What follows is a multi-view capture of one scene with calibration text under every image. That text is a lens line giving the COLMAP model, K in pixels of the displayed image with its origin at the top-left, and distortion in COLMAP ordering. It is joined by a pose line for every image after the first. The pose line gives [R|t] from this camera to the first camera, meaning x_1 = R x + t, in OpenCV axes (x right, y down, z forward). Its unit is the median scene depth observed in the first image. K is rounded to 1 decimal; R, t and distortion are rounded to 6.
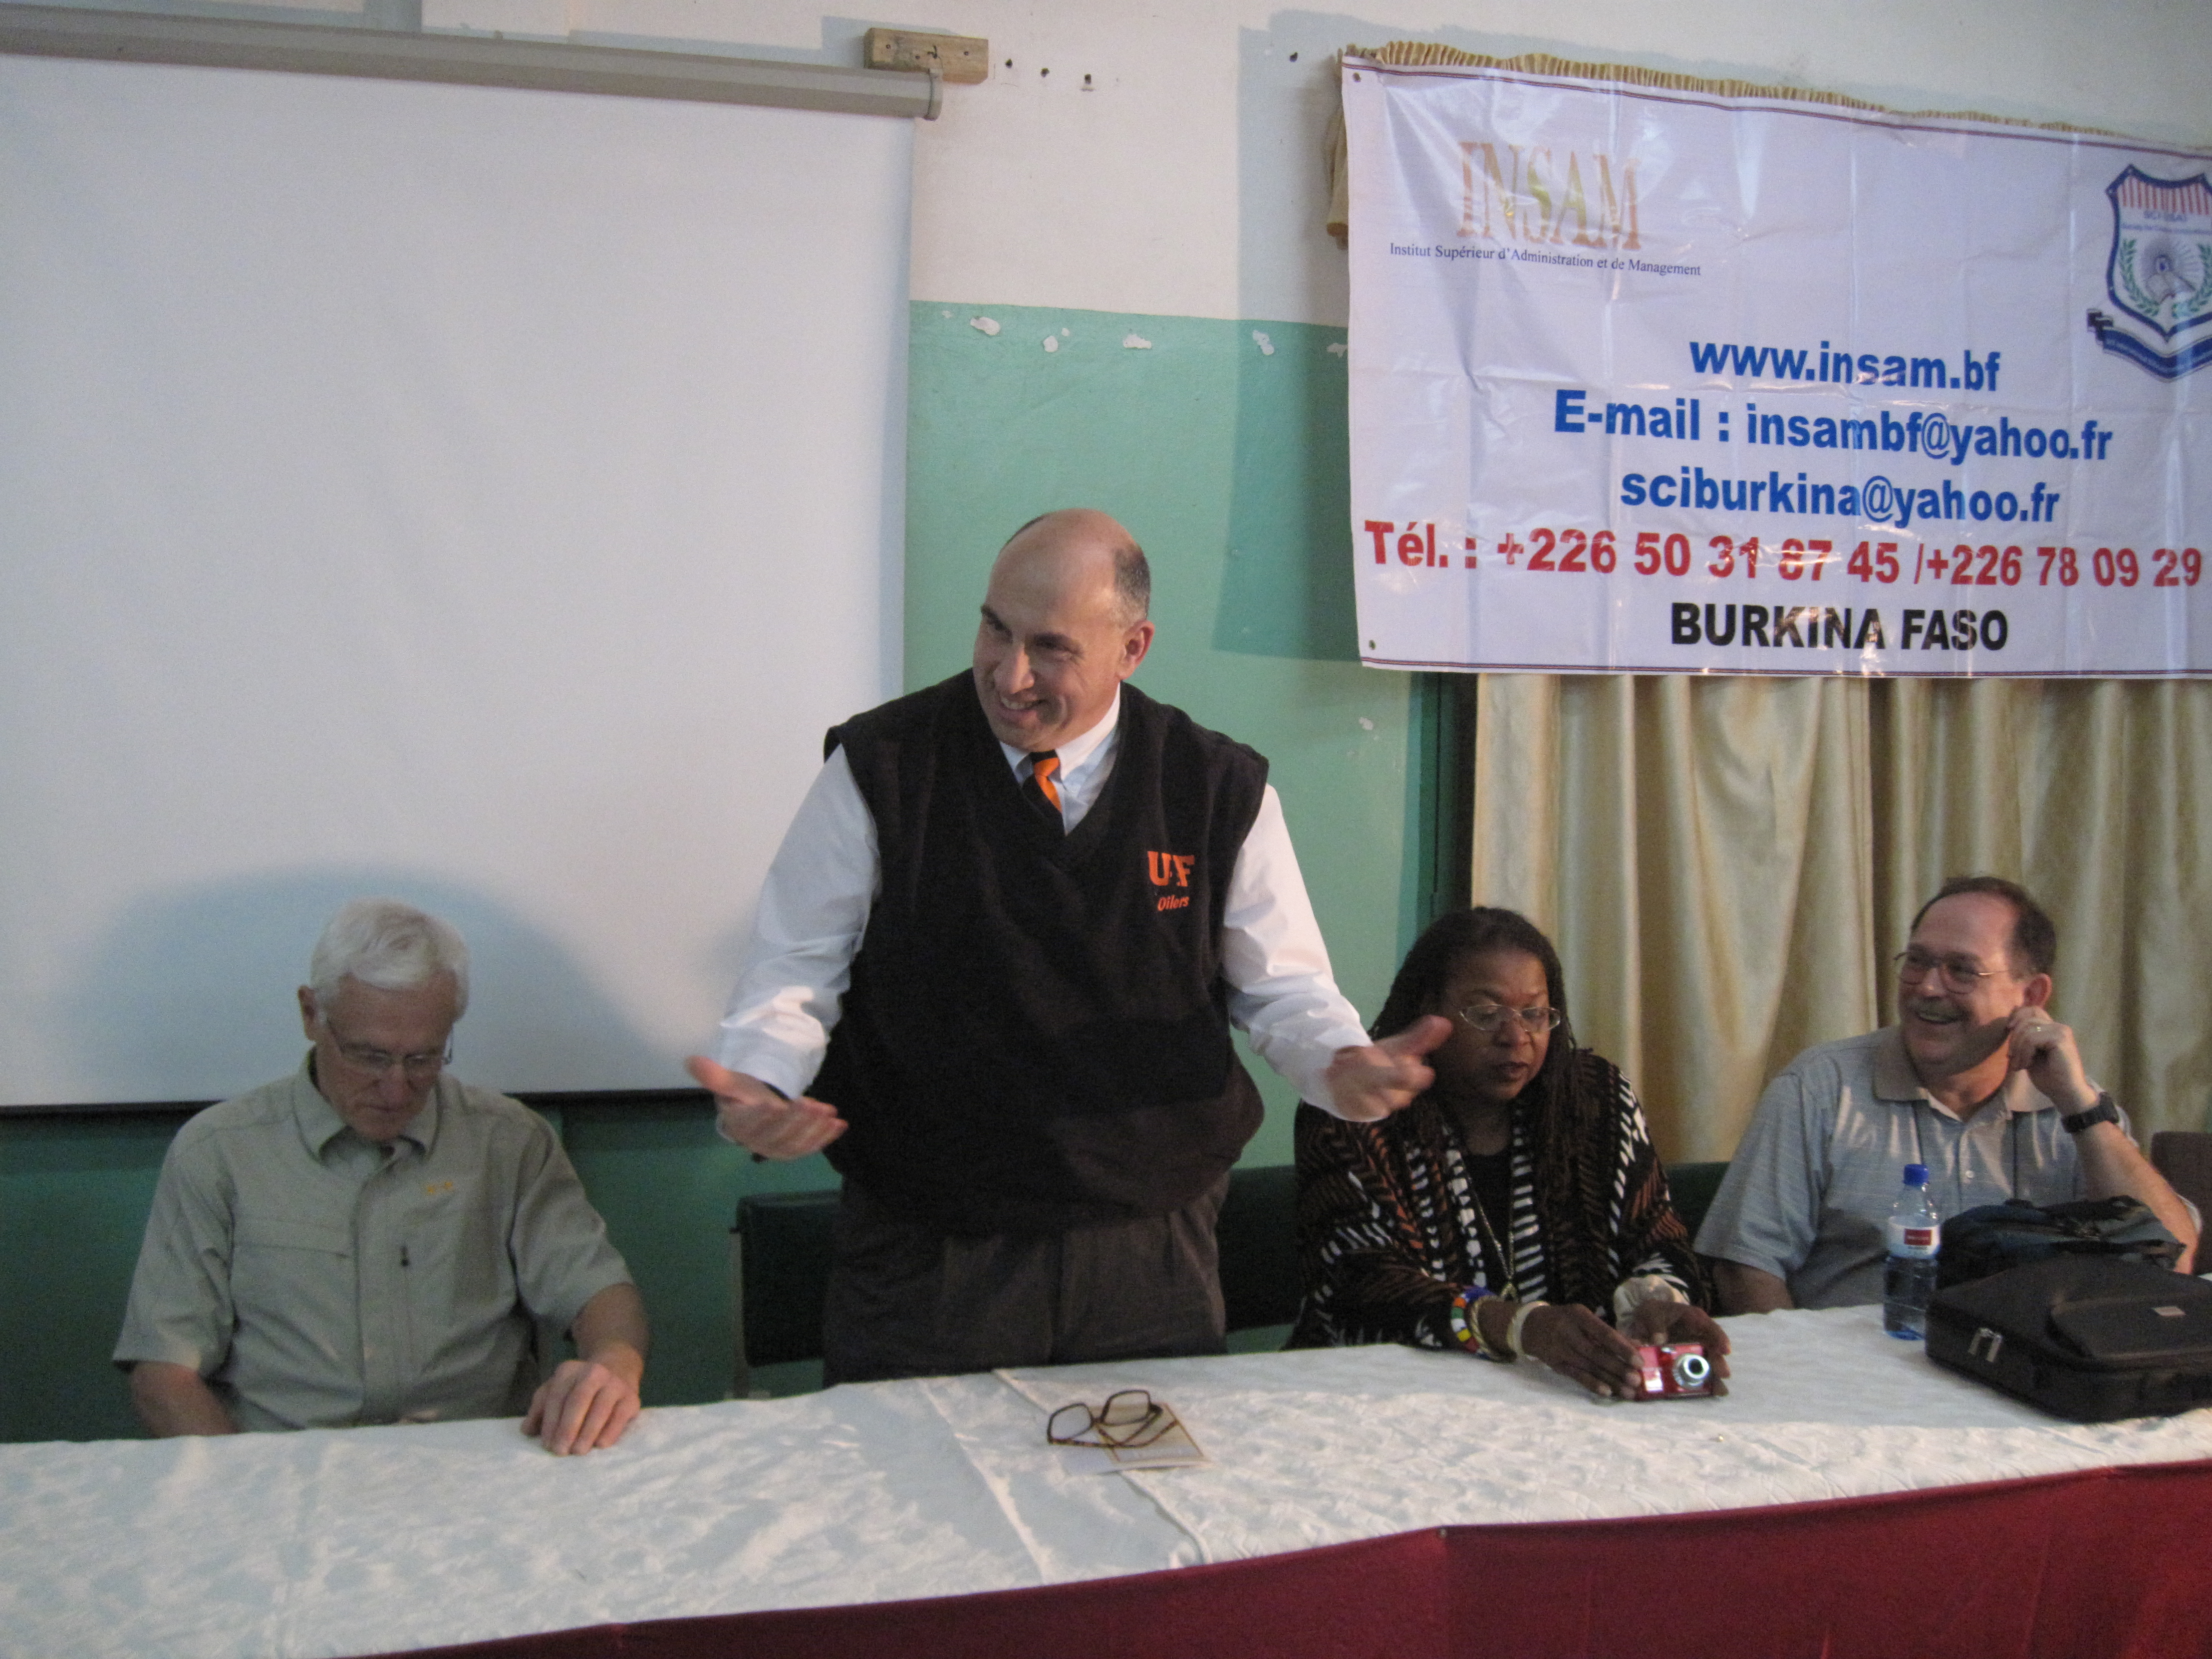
lens RADIAL K [[2359.5, 0, 1106.0], [0, 2359.5, 829.5], [0, 0, 1]] dist [-0.152911, 0.109144]
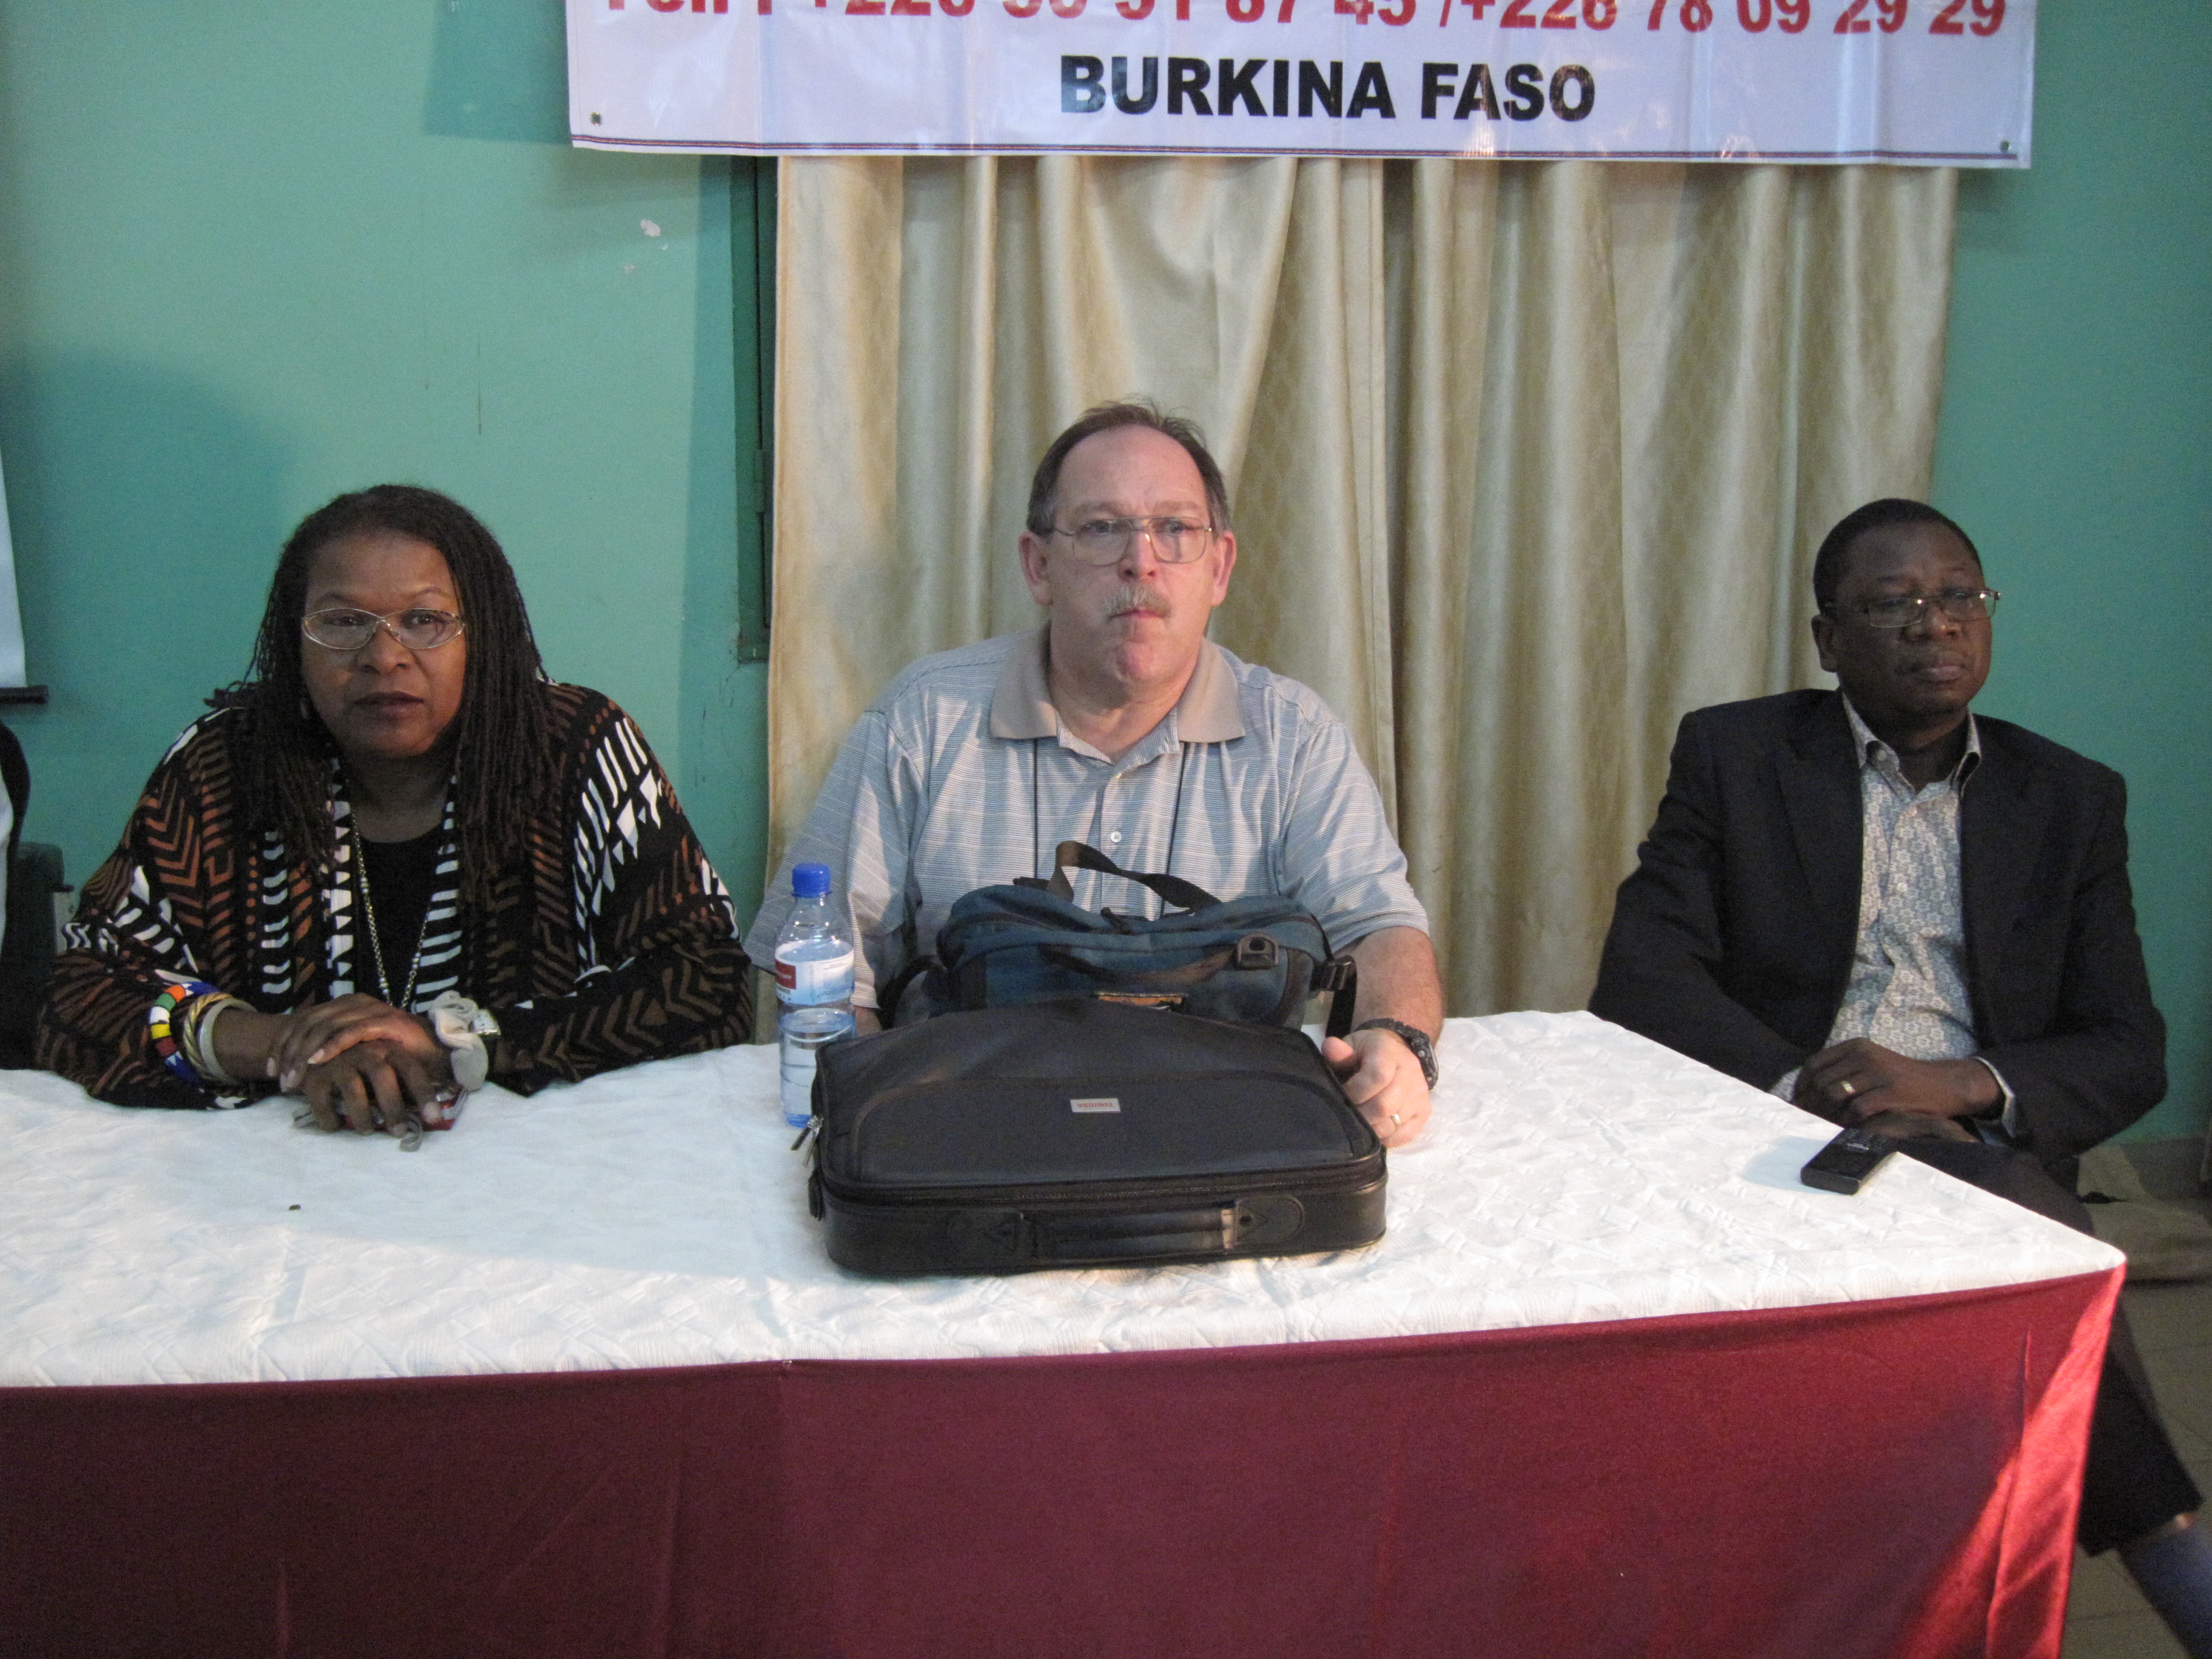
lens RADIAL K [[2359.5, 0, 1106.0], [0, 2359.5, 829.5], [0, 0, 1]] dist [-0.152911, 0.109144]
pose [[0.991206, 0.024449, -0.130047, 0.362909], [-0.001542, 0.984850, 0.173400, 0.016393], [0.132316, -0.171675, 0.976227, 0.250249]]
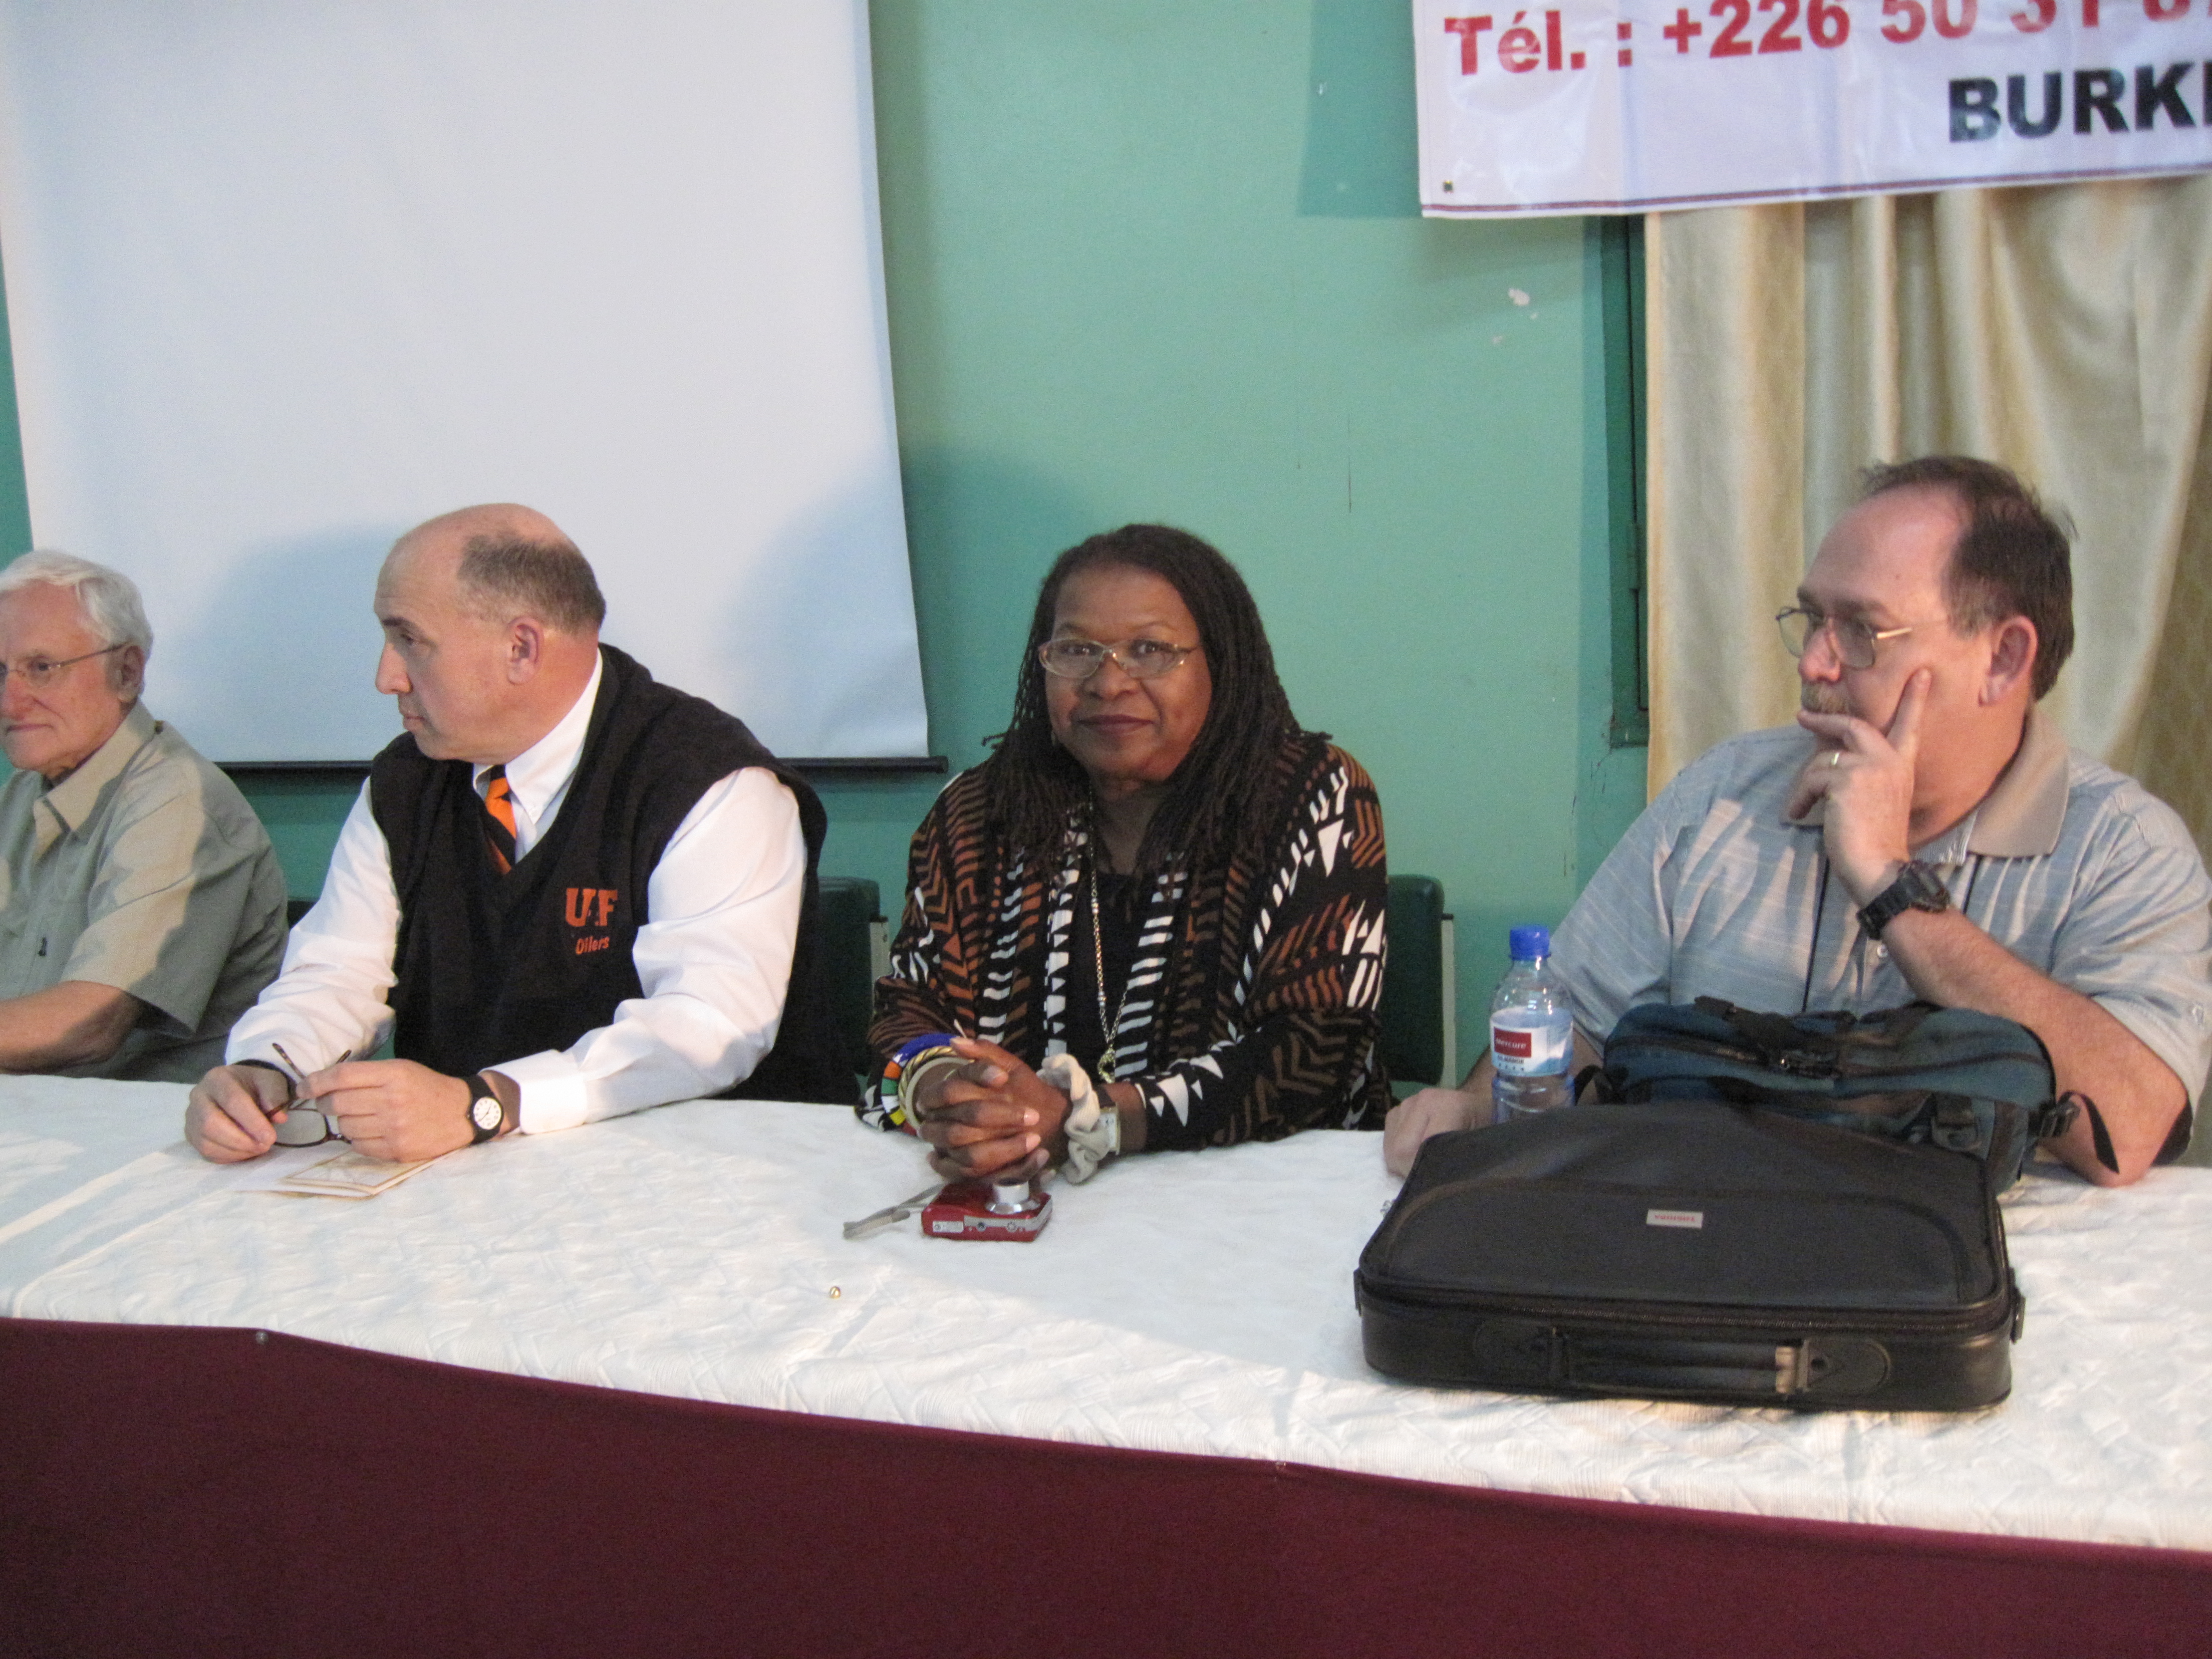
lens RADIAL K [[2381.3, 0, 1106.0], [0, 2381.3, 829.5], [0, 0, 1]] dist [-0.148865, 0.108902]
pose [[0.814040, 0.042824, -0.579228, 0.444846], [0.032802, 0.992297, 0.119463, 0.028997], [0.579882, -0.116247, 0.806364, 0.307698]]
